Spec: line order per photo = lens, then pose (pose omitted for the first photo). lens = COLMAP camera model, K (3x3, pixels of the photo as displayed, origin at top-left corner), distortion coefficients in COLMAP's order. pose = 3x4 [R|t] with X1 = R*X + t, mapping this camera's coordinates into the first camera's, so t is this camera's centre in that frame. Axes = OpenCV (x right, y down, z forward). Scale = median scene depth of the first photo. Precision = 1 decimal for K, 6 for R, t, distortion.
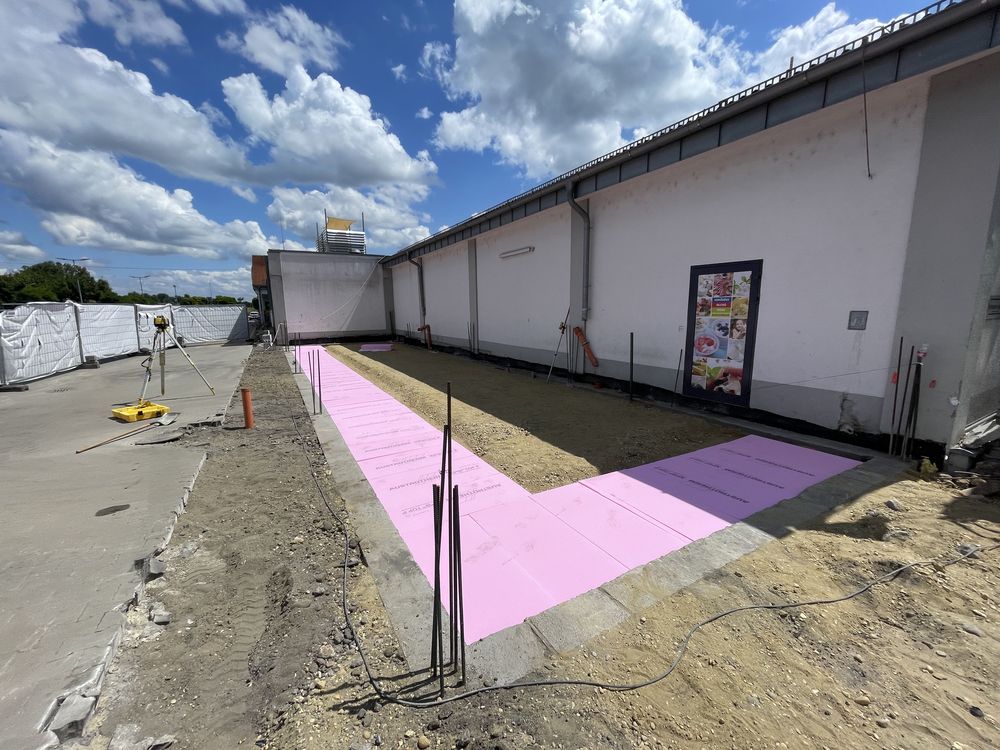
lens RADIAL K [[401.1, 0, 494.4], [0, 401.1, 377.9], [0, 0, 1]] dist [-0.006603, 0.000800]
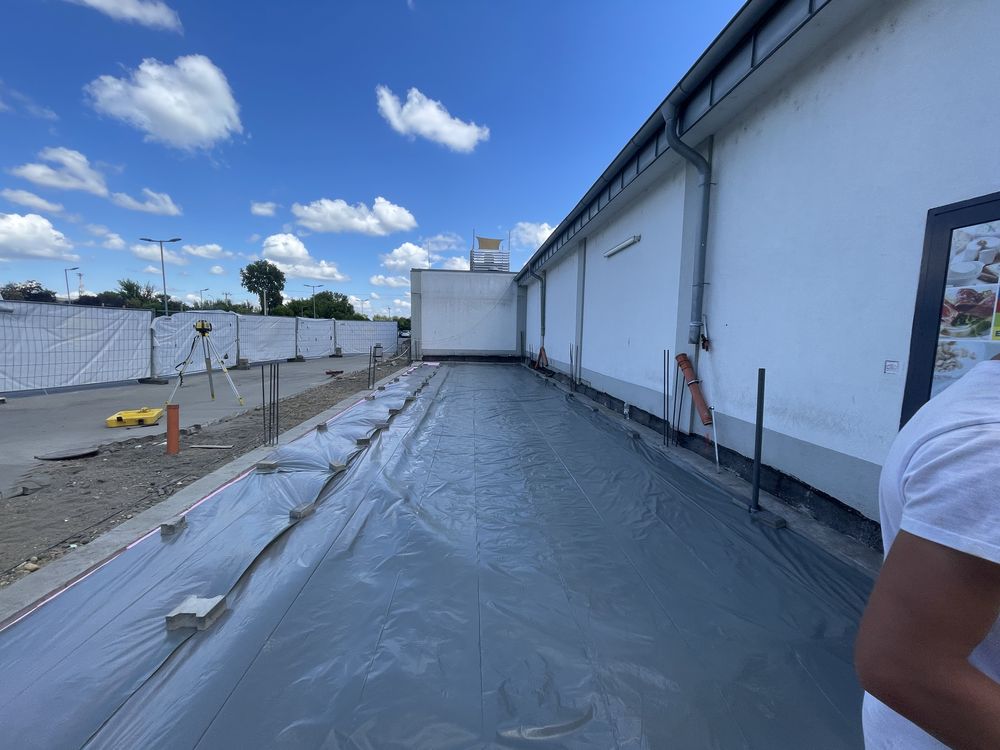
lens RADIAL K [[401.1, 0, 496.1], [0, 401.1, 377.3], [0, 0, 1]] dist [-0.006603, 0.000800]
pose [[0.907470, 0.075528, -0.413271, 0.286471], [-0.101259, 0.994028, -0.040684, -0.058428], [0.407731, 0.078767, 0.909699, 0.495365]]
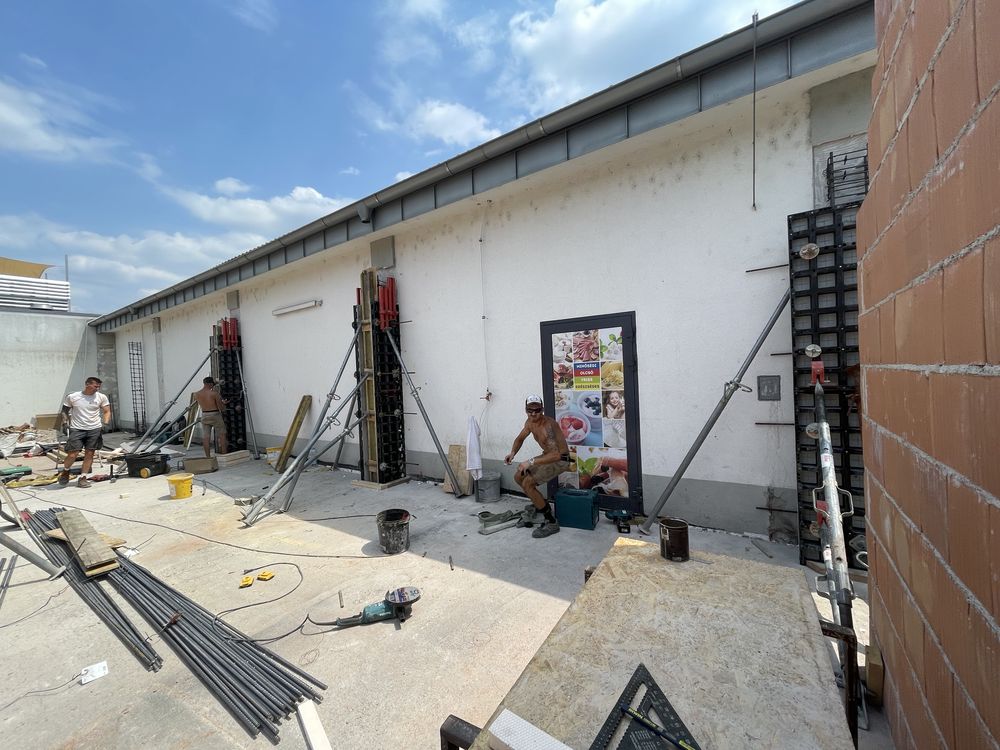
lens RADIAL K [[401.1, 0, 499.9], [0, 401.1, 380.7], [0, 0, 1]] dist [-0.006603, 0.000800]
pose [[0.892521, -0.032879, 0.449806, 0.092748], [0.108638, 0.983646, -0.143664, -0.077713], [-0.437726, 0.177089, 0.881496, 0.413238]]
